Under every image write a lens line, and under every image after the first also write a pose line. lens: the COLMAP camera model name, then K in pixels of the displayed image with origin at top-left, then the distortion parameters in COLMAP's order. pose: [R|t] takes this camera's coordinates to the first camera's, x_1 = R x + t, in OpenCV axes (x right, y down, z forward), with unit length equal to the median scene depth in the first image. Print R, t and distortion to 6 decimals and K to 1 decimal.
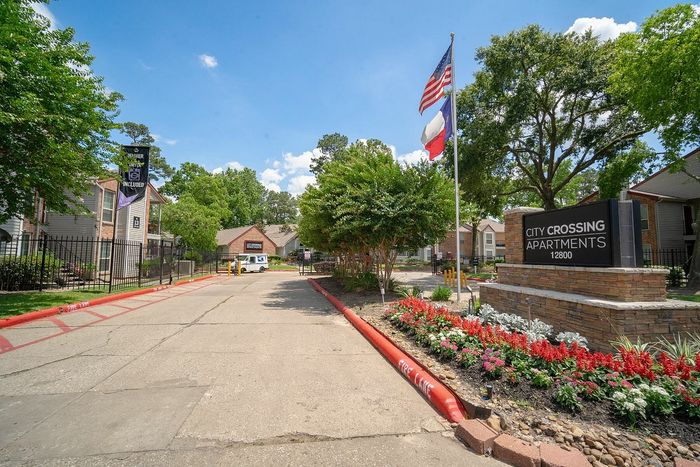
lens RADIAL K [[308.3, 0, 348.6], [0, 308.3, 233.5], [0, 0, 1]] dist [-0.001942, -0.000105]
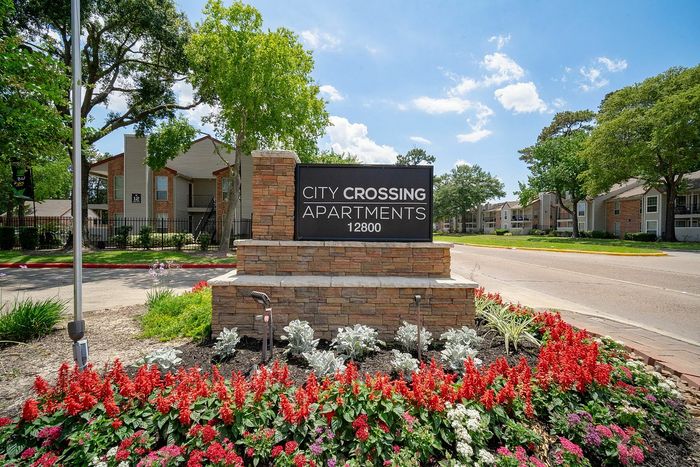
lens RADIAL K [[308.3, 0, 351.0], [0, 308.3, 231.3], [0, 0, 1]] dist [-0.001942, -0.000105]
pose [[0.134944, -0.013701, 0.990759, -0.064710], [-0.083474, 0.996193, 0.025145, 0.064163], [-0.987331, -0.086096, 0.133286, 0.939237]]
